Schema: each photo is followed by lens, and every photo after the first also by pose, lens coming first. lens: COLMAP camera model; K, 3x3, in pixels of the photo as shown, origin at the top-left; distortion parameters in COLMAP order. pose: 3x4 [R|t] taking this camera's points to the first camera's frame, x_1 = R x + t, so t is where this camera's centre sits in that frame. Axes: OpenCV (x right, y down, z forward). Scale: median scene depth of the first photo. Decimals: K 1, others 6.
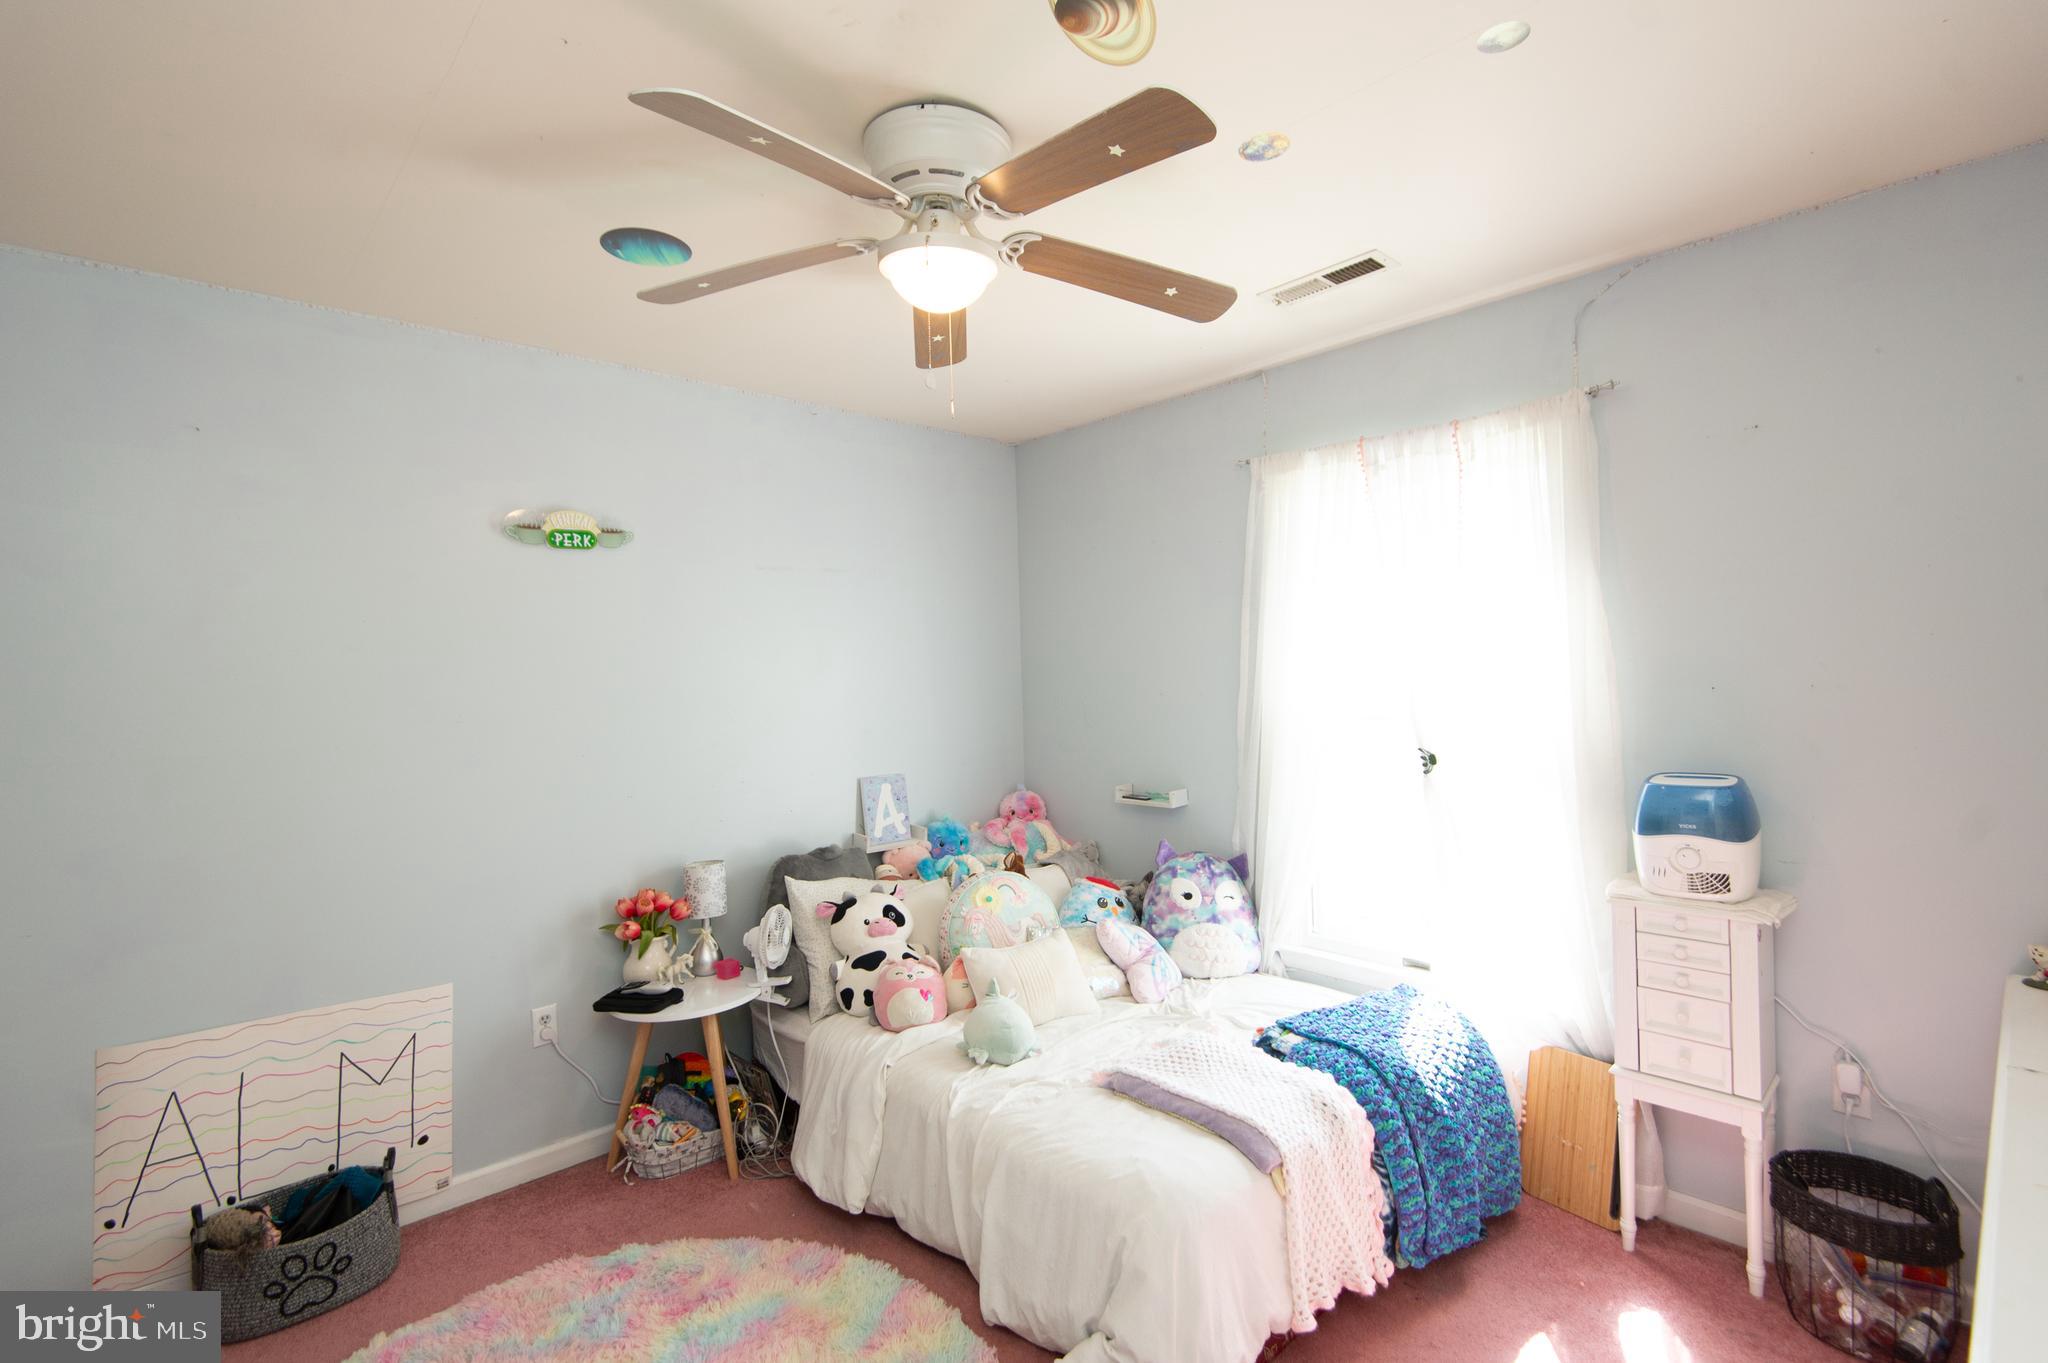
lens RADIAL K [[924.2, 0, 1028.2], [0, 924.2, 679.3], [0, 0, 1]] dist [0.000122, -0.000882]
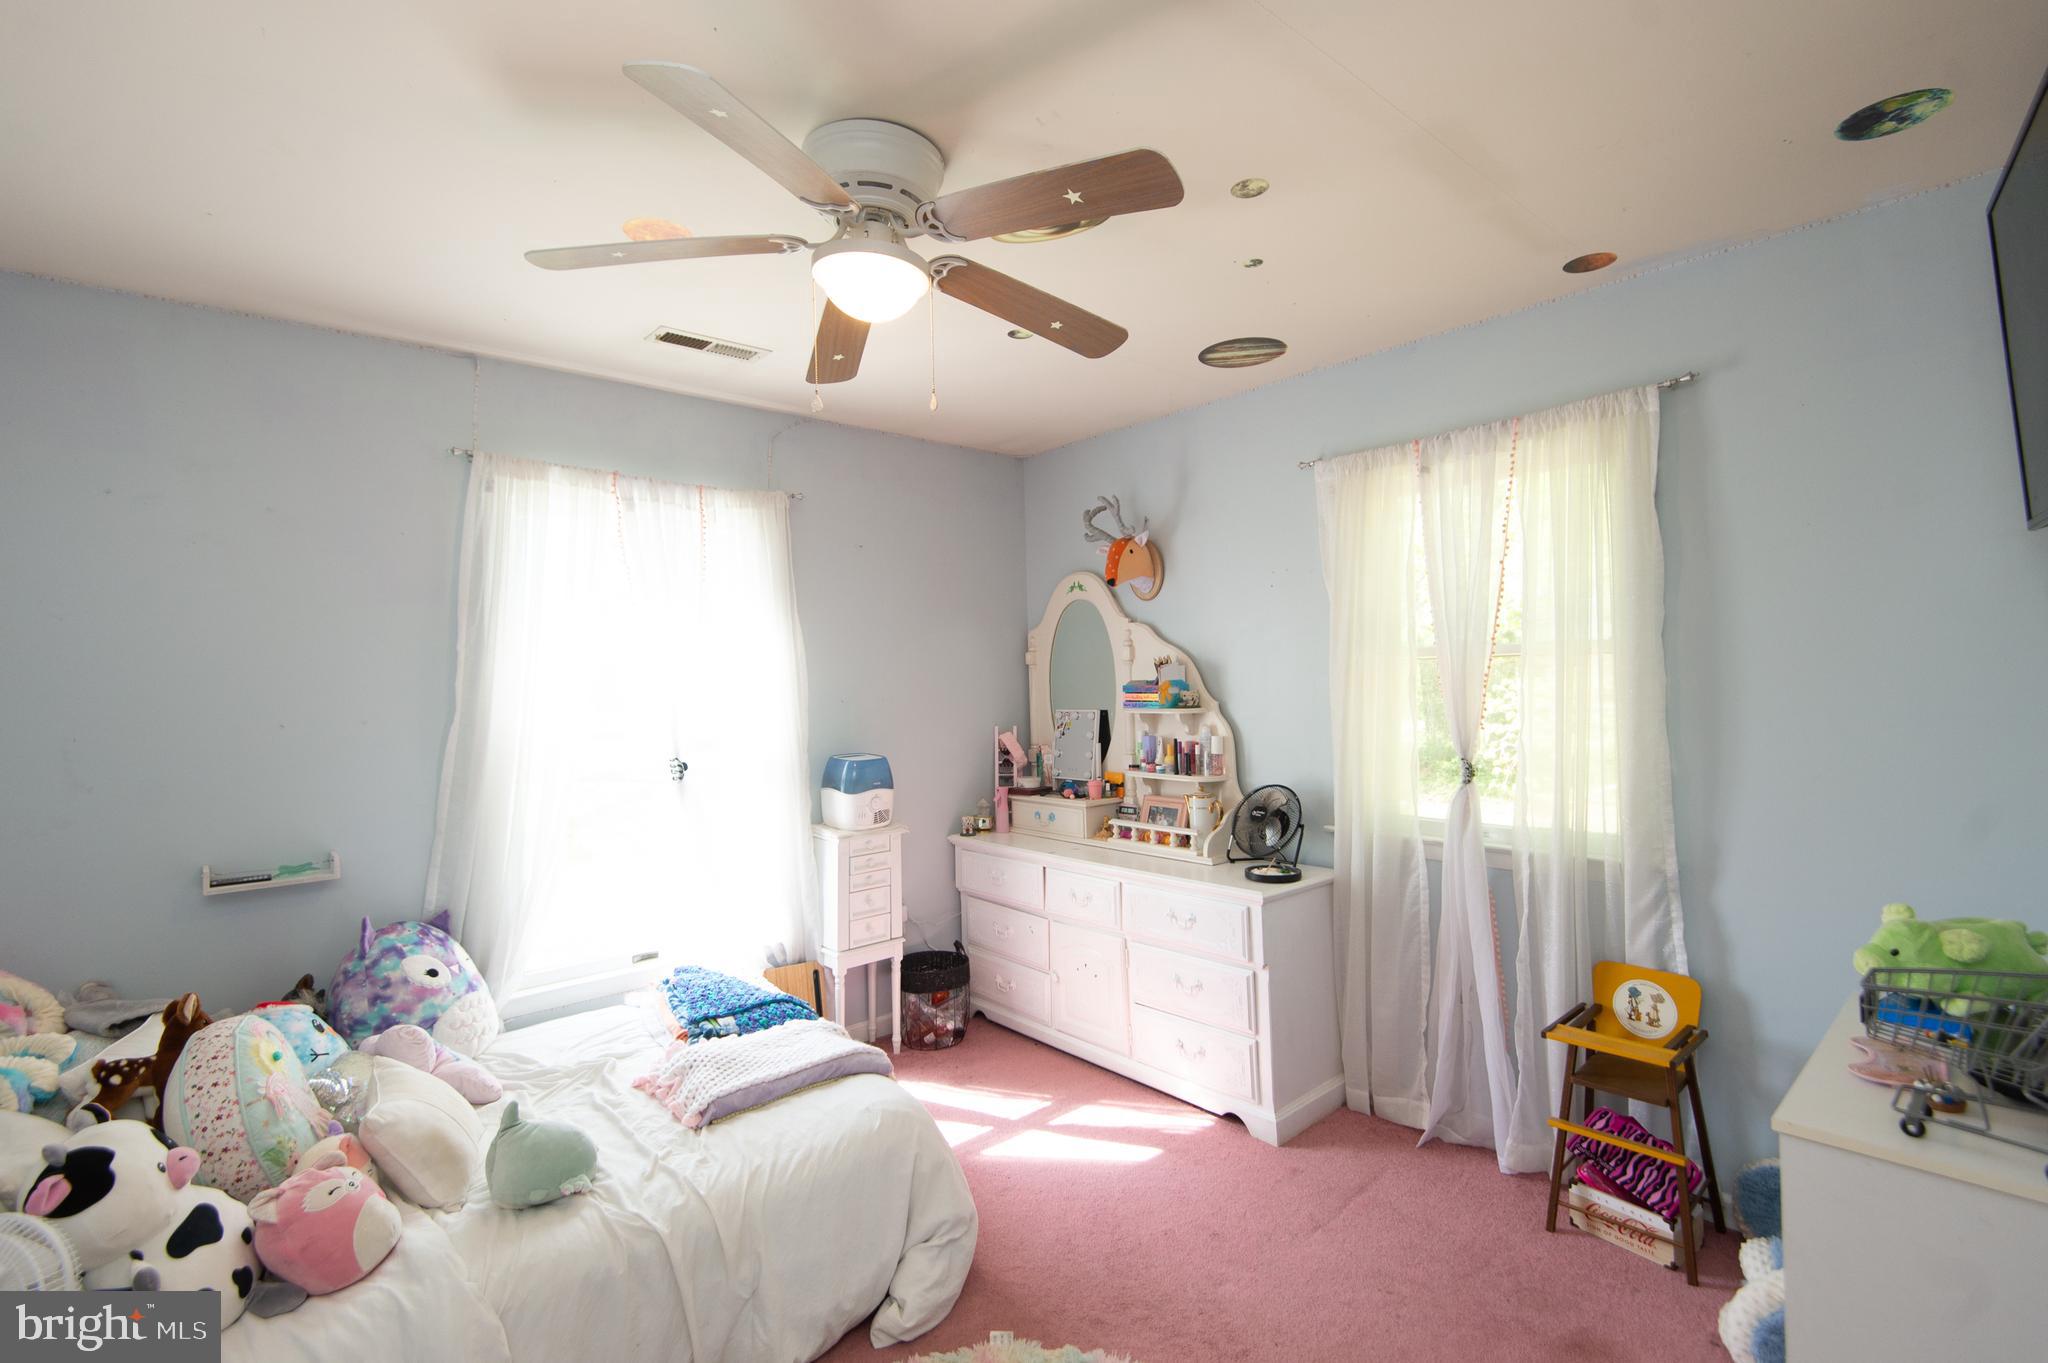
lens RADIAL K [[924.2, 0, 1028.2], [0, 924.2, 679.3], [0, 0, 1]] dist [0.000122, -0.000882]
pose [[0.025583, 0.023944, 0.999386, -0.707310], [0.028109, 0.999301, -0.024661, 0.017155], [-0.999277, 0.028723, 0.024892, 0.523401]]
